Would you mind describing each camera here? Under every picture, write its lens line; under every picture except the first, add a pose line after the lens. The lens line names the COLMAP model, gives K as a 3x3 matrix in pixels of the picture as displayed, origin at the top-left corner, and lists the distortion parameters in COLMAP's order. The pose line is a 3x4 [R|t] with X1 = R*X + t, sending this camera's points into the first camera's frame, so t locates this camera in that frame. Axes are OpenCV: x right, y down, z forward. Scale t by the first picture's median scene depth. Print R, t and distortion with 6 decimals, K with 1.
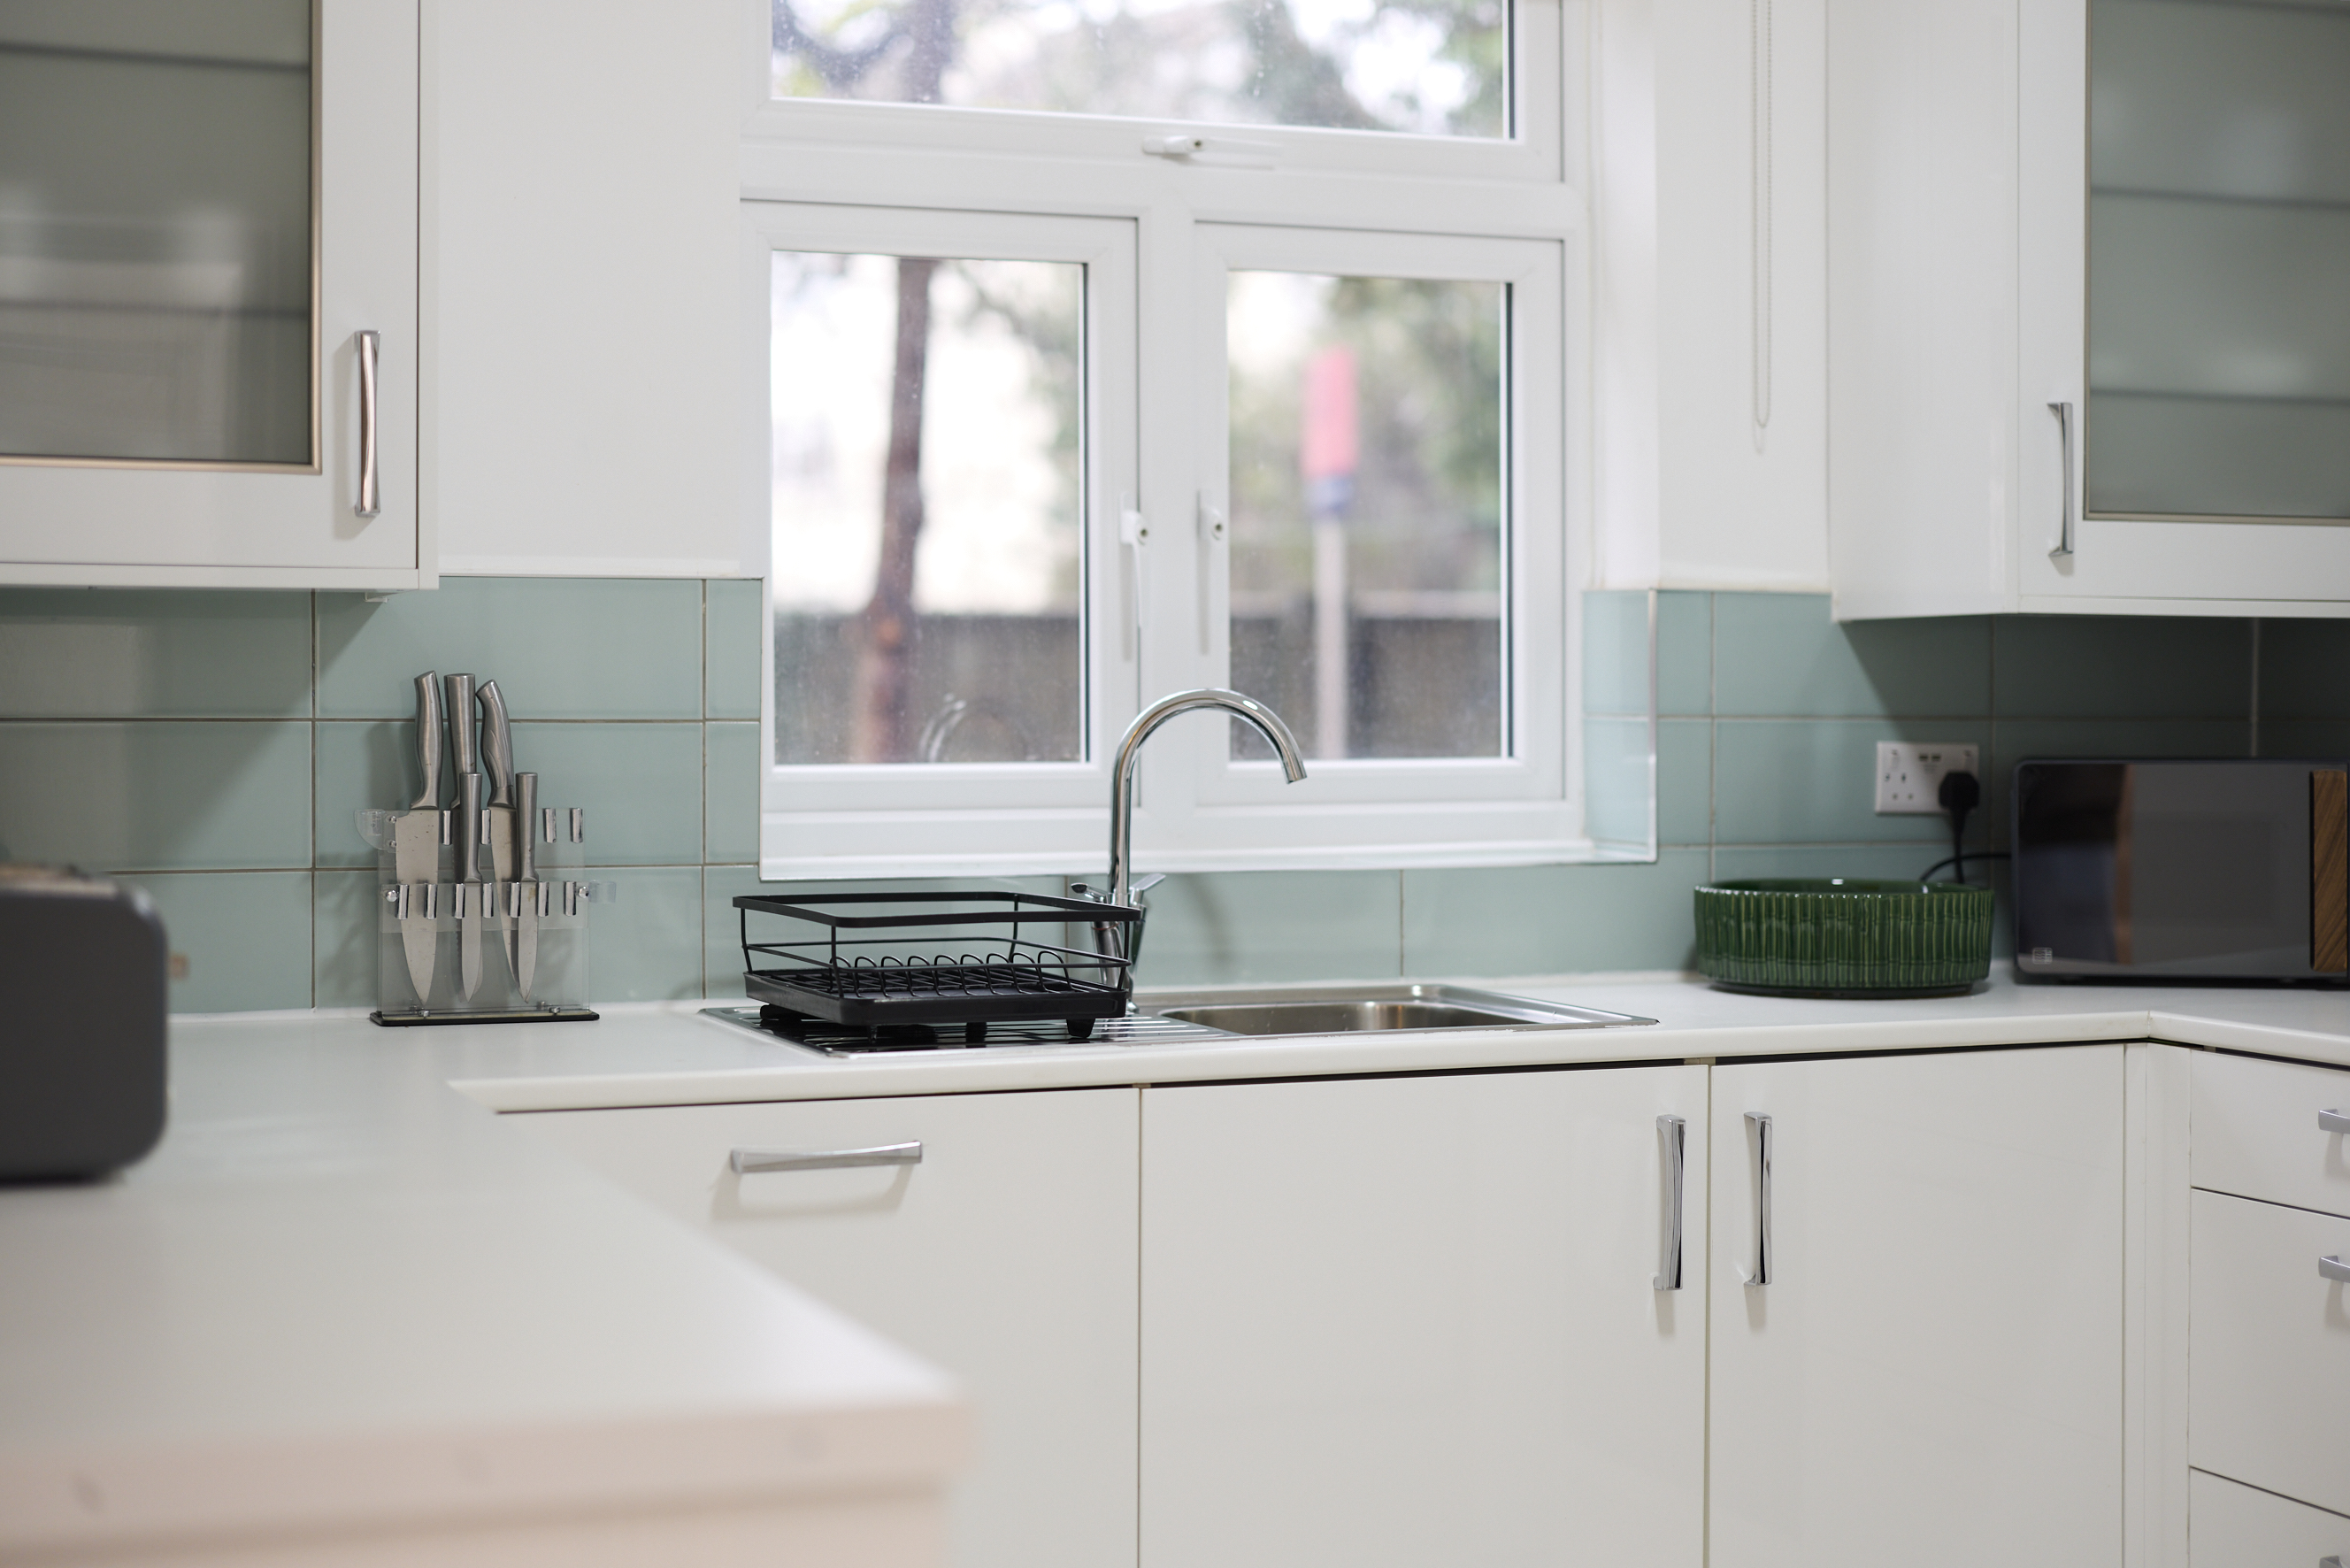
lens RADIAL K [[3415.5, 0, 1175.0], [0, 3415.5, 784.0], [0, 0, 1]] dist [-0.070843, 0.169347]
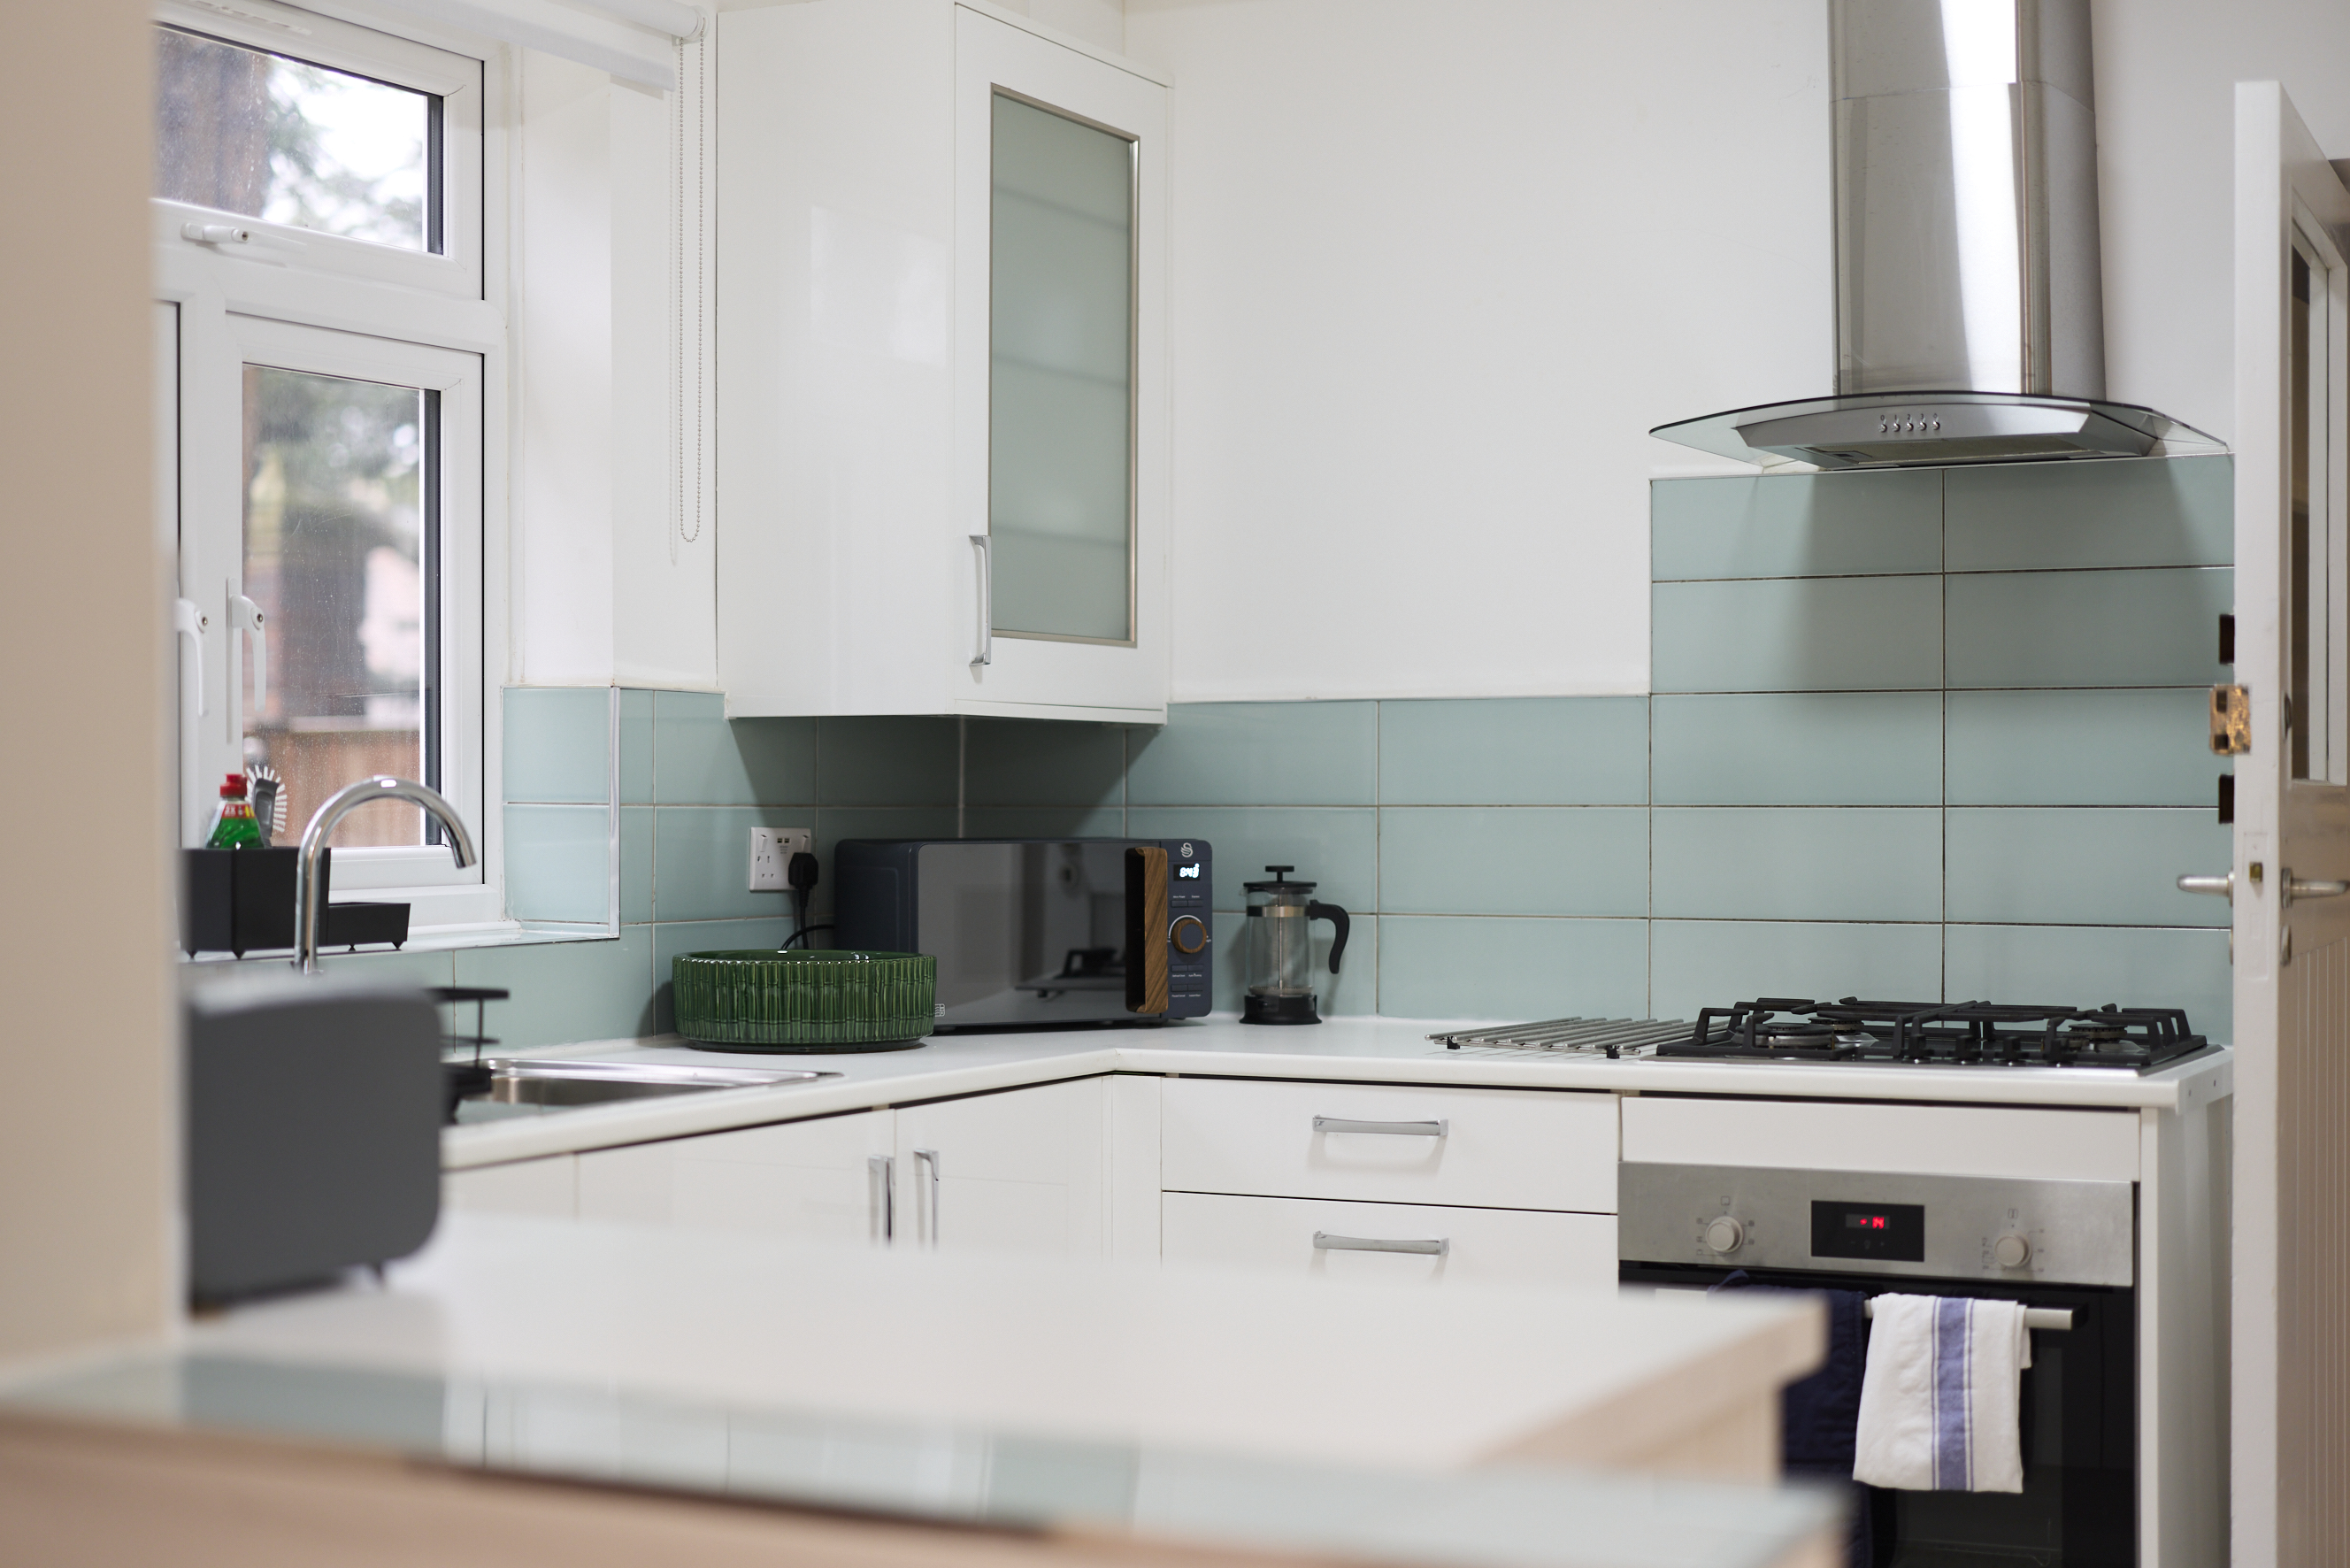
lens RADIAL K [[3415.5, 0, 1175.0], [0, 3415.5, 784.0], [0, 0, 1]] dist [-0.070843, 0.169347]
pose [[0.748100, 0.002848, 0.663579, -0.467812], [0.014920, 0.999666, -0.021112, -0.000744], [-0.663418, 0.025695, 0.747808, 0.074612]]
